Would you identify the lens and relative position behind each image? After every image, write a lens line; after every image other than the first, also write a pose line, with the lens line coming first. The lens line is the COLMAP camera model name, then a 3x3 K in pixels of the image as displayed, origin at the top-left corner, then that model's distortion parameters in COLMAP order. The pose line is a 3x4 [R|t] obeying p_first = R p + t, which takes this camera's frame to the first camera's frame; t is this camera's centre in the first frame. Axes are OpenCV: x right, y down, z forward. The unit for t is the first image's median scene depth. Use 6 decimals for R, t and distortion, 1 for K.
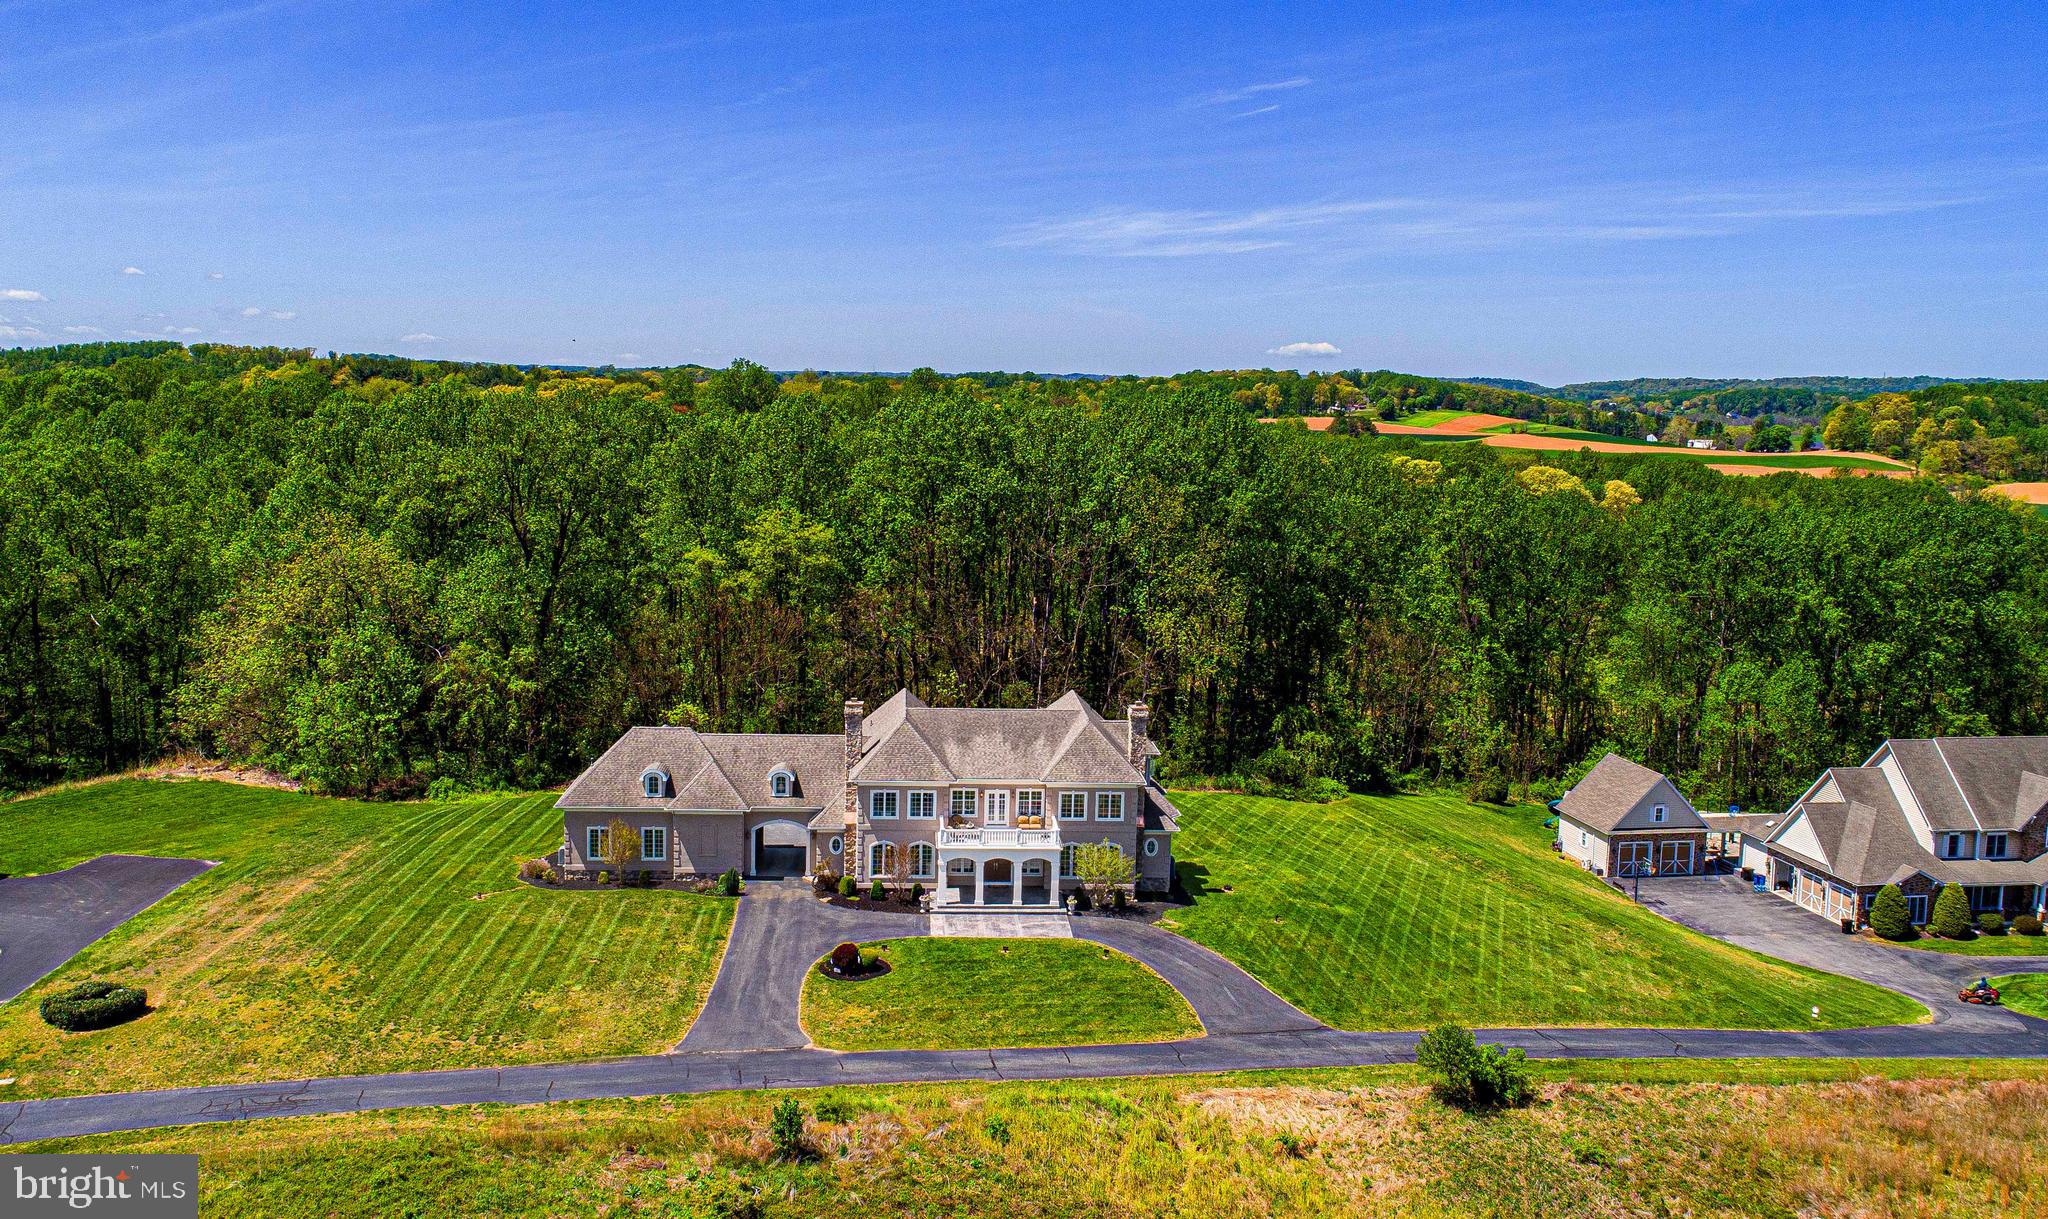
lens RADIAL K [[1657.6, 0, 1006.8], [0, 1657.6, 607.6], [0, 0, 1]] dist [-0.005642, -0.003243]
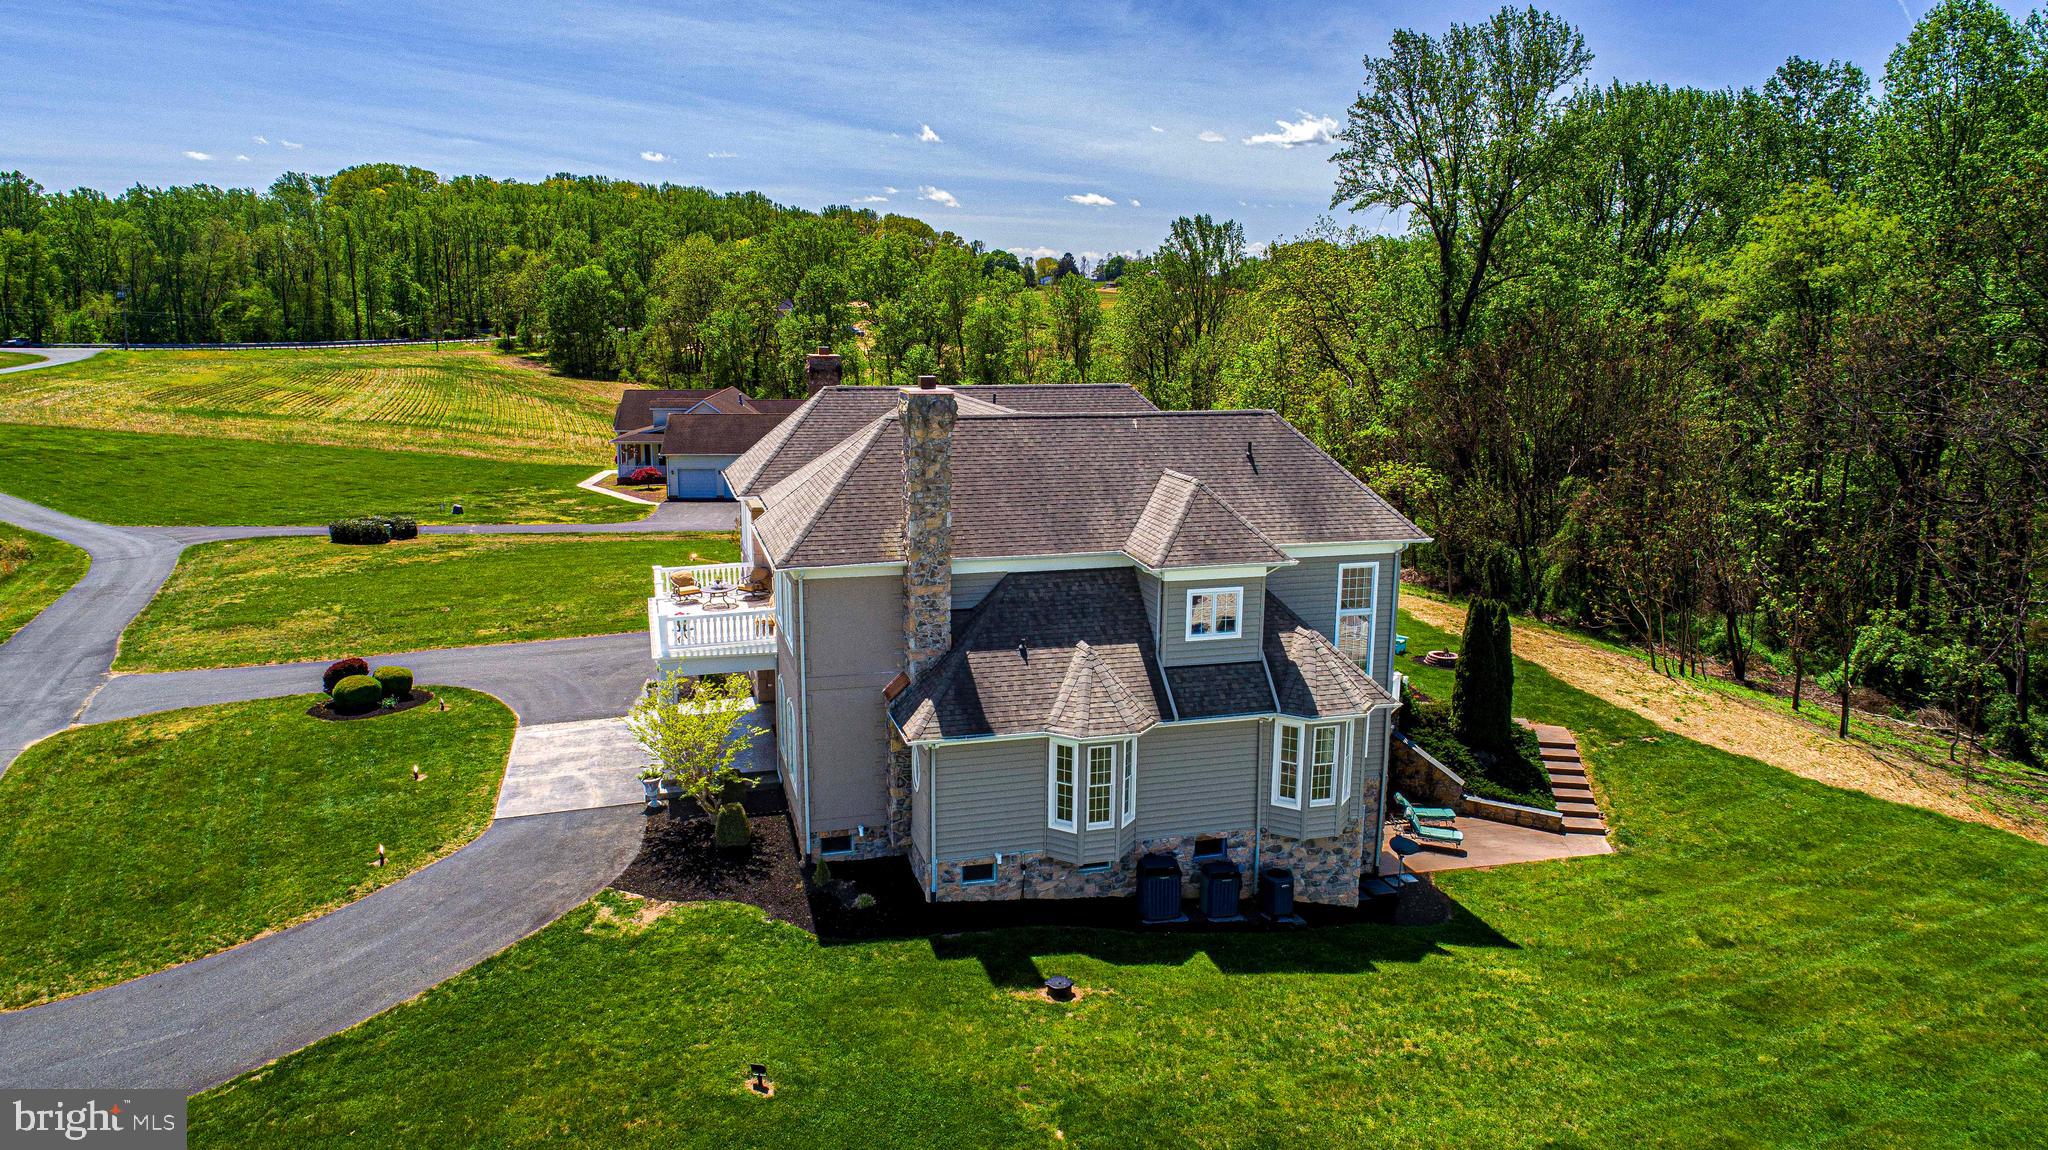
lens RADIAL K [[1379.0, 0, 1029.6], [0, 1379.0, 568.0], [0, 0, 1]] dist [-0.013332, 0.007922]
pose [[0.227407, 0.168963, -0.959029, 0.398515], [-0.129988, 0.981286, 0.142062, 0.053387], [0.965085, 0.092357, 0.245114, 0.971148]]
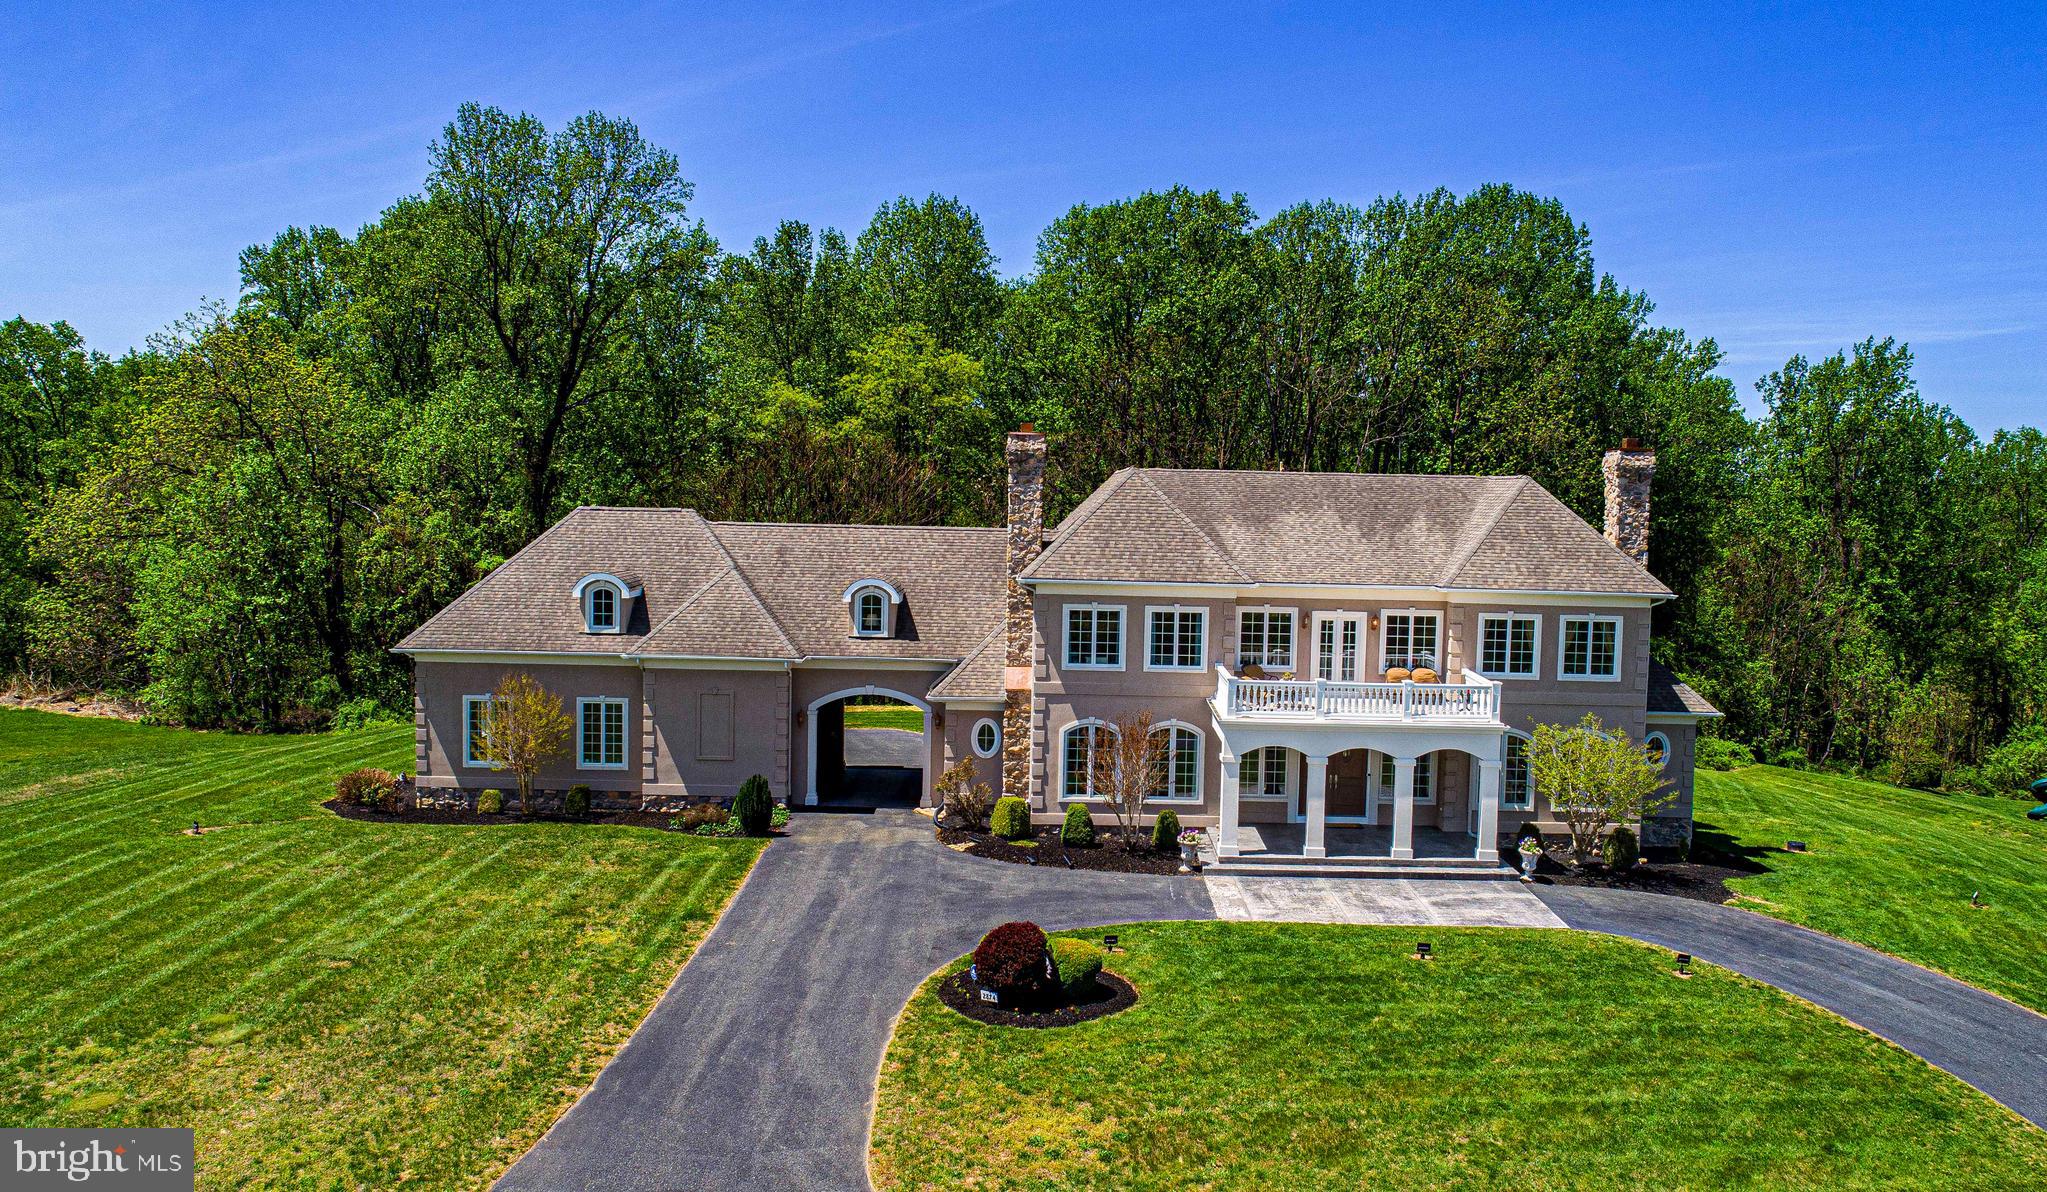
lens RADIAL K [[1531.6, 0, 1087.8], [0, 1531.6, 613.5], [0, 0, 1]] dist [-0.011853, 0.007535]
pose [[0.999432, 0.003773, -0.033482, -0.060904], [-0.005505, 0.998643, -0.051790, 0.132731], [0.033241, 0.051945, 0.998097, 0.577019]]
